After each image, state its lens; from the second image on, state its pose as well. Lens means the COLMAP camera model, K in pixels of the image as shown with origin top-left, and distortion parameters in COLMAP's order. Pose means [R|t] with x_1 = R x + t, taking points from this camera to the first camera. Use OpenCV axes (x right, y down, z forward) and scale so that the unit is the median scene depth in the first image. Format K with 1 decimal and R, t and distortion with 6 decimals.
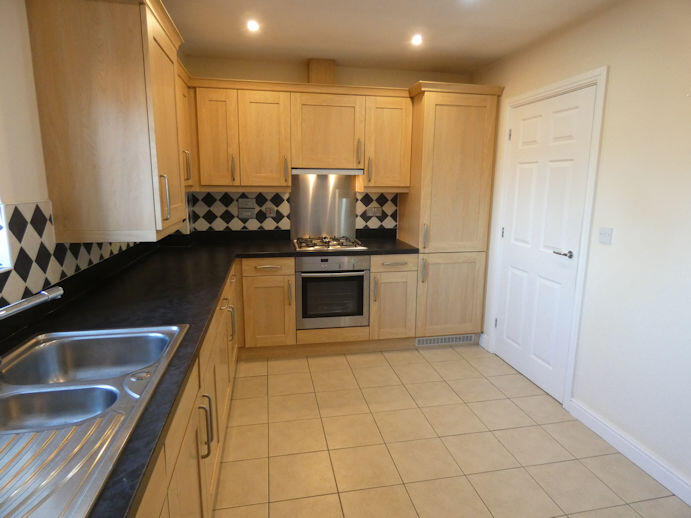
lens RADIAL K [[413.2, 0, 345.2], [0, 413.2, 259.1], [0, 0, 1]] dist [-0.010351, -0.004230]
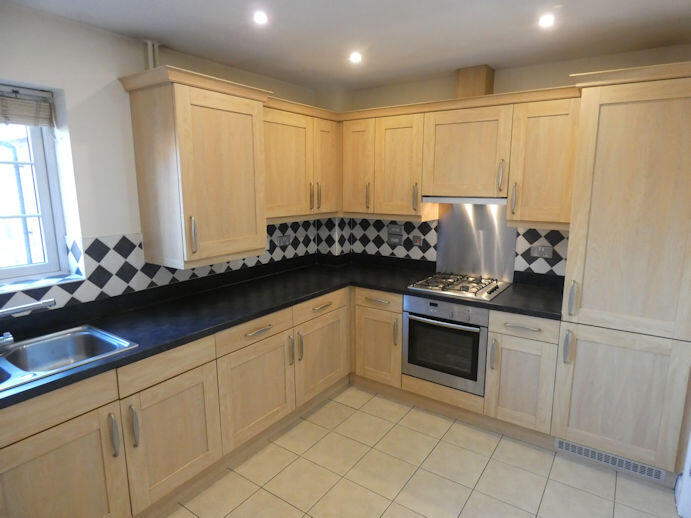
lens RADIAL K [[413.2, 0, 346.0], [0, 413.2, 258.8], [0, 0, 1]] dist [-0.010351, -0.004230]
pose [[0.702768, 0.120397, -0.701157, 0.394569], [-0.125055, 0.991136, 0.044848, -0.102239], [0.700342, 0.056165, 0.711595, 0.244537]]
